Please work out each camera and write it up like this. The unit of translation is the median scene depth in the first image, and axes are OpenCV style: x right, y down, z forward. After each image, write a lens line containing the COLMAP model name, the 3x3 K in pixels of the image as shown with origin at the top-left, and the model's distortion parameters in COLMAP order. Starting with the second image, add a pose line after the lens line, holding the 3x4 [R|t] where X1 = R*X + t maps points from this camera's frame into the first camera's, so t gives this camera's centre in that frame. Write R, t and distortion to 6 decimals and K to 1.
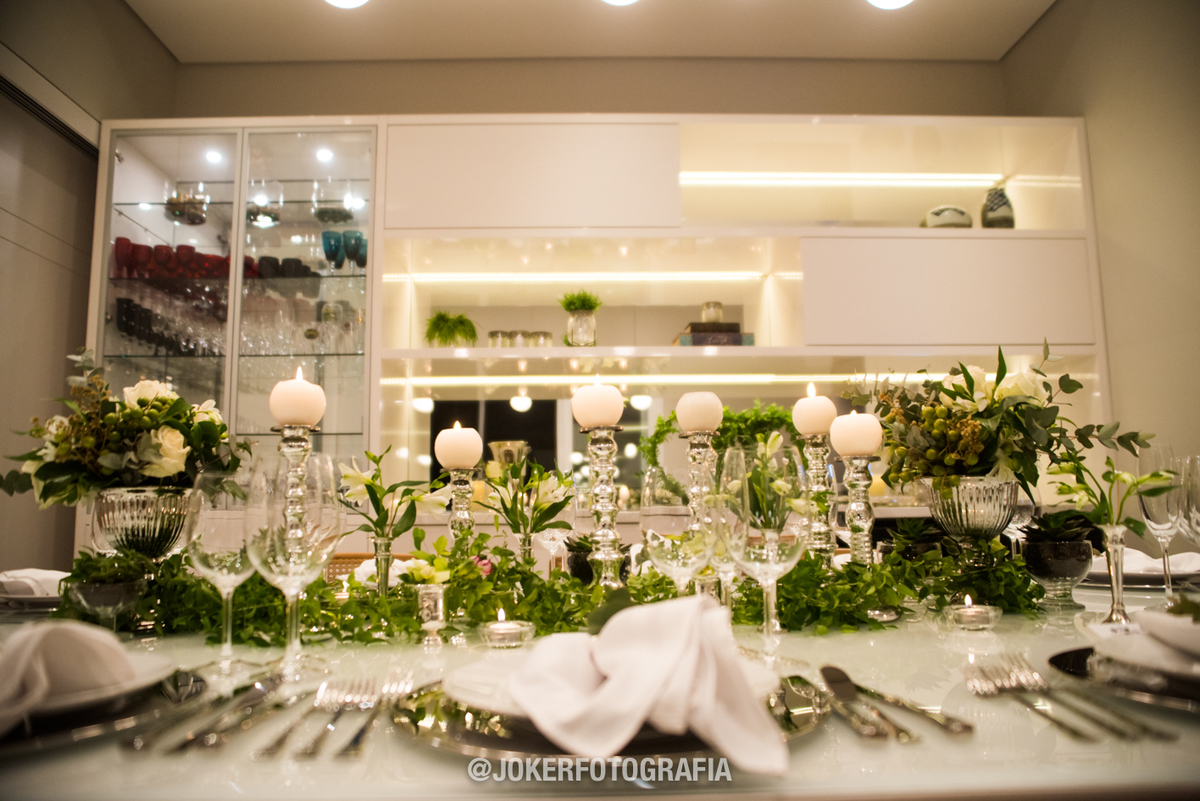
lens RADIAL K [[845.7, 0, 599.2], [0, 845.7, 368.5], [0, 0, 1]] dist [-0.132799, 0.090145]
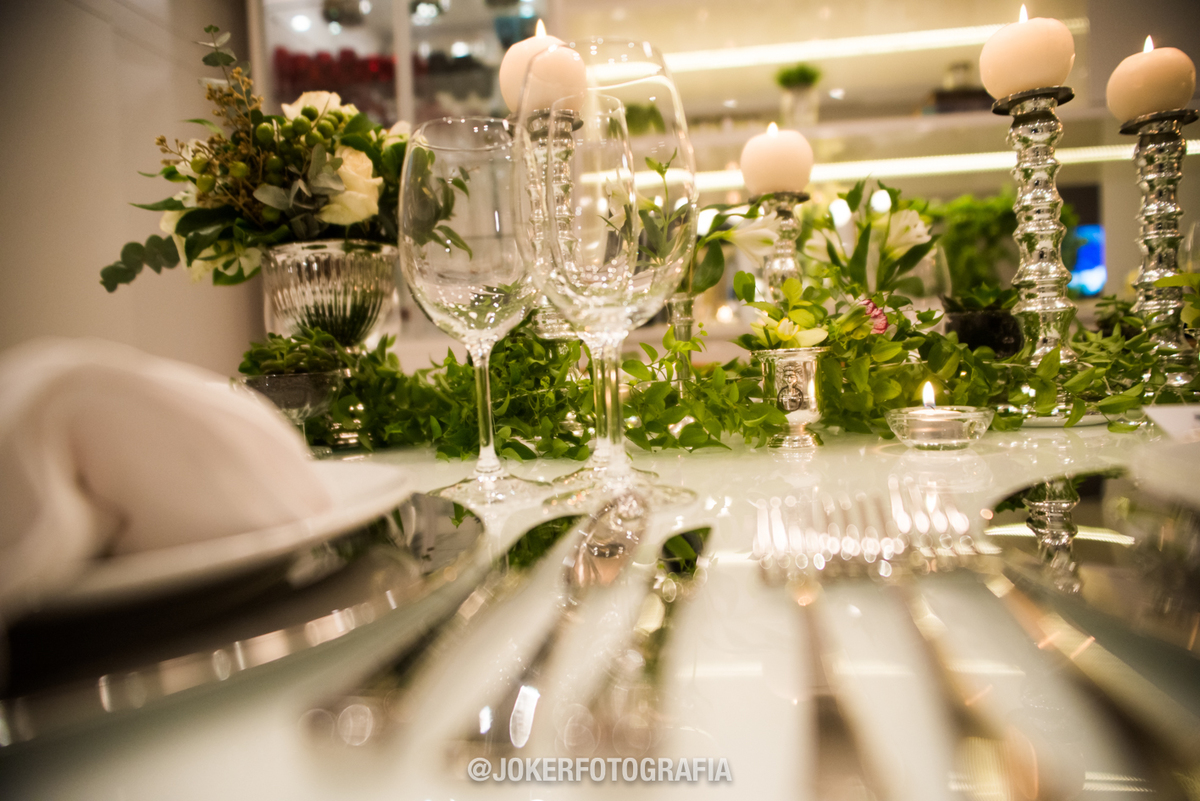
lens RADIAL K [[845.7, 0, 599.2], [0, 845.7, 368.5], [0, 0, 1]] dist [-0.132799, 0.090145]
pose [[0.979994, -0.028231, -0.197016, -0.202485], [0.065770, 0.980215, 0.186692, 0.138530], [0.187847, -0.195914, 0.962461, 0.361163]]
